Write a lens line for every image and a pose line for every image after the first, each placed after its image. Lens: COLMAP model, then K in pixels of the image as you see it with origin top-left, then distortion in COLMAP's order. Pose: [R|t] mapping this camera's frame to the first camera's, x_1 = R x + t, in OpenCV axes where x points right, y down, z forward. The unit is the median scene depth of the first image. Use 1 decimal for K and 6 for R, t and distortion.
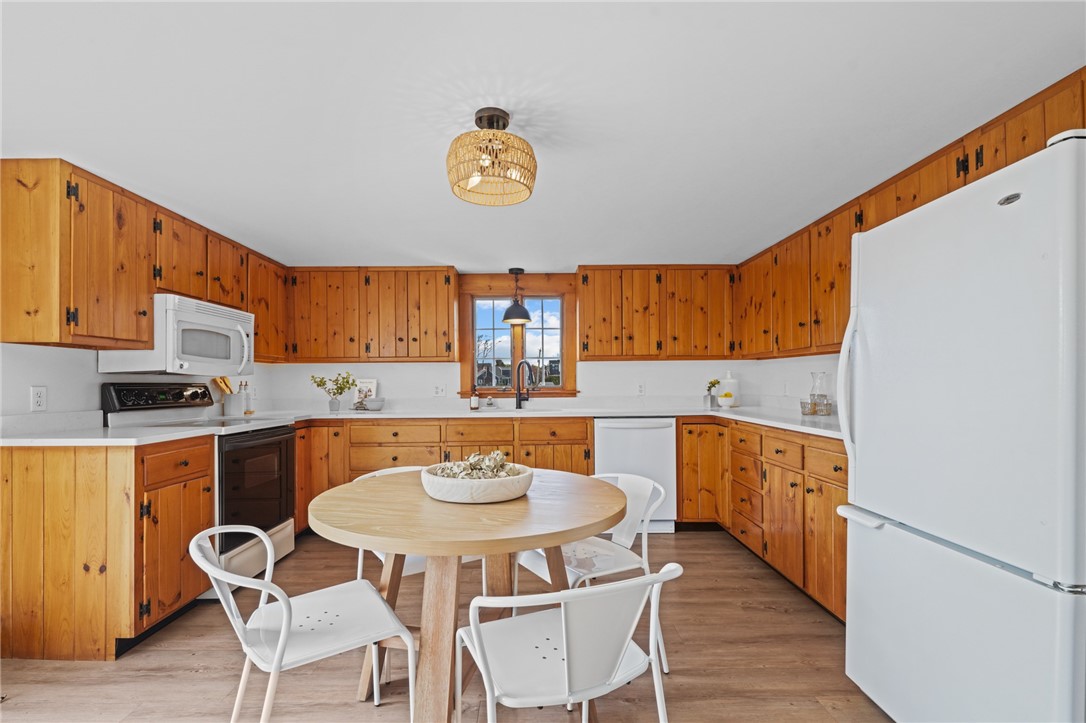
lens RADIAL K [[493.2, 0, 544.0], [0, 493.2, 379.7], [0, 0, 1]] dist [0.002479, 0.000147]
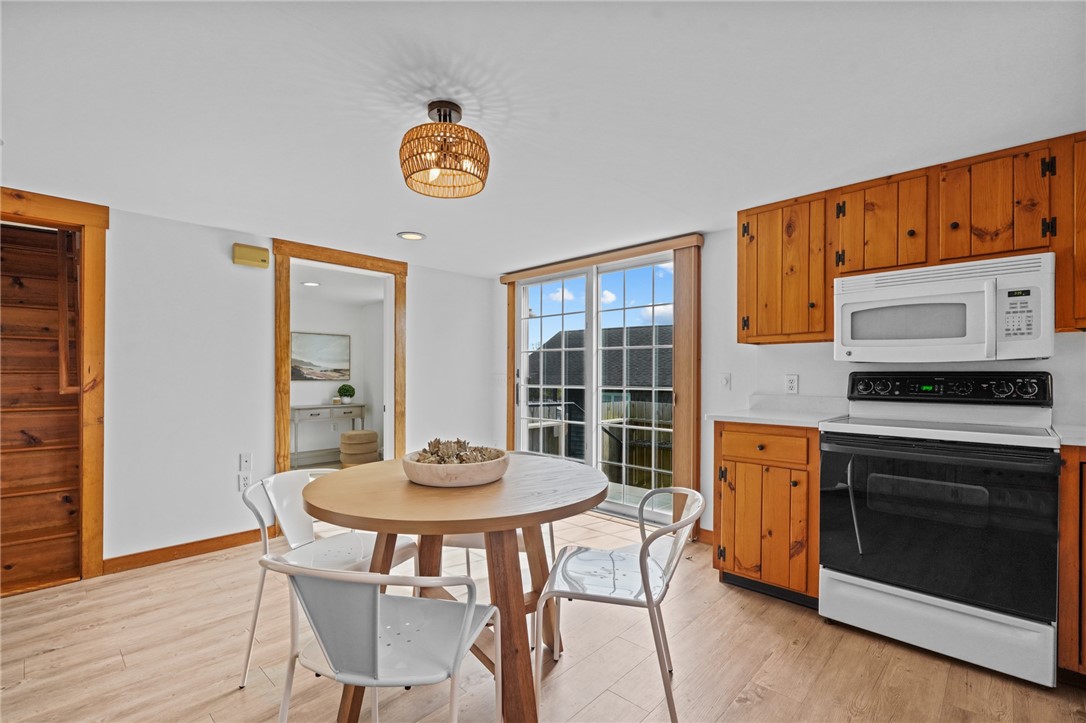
lens RADIAL K [[493.2, 0, 541.4], [0, 493.2, 378.3], [0, 0, 1]] dist [0.002479, 0.000147]
pose [[-0.706849, 0.006827, -0.707332, 0.351295], [0.007298, 0.999971, 0.002358, 0.014503], [0.707327, -0.003496, -0.706878, 1.390877]]
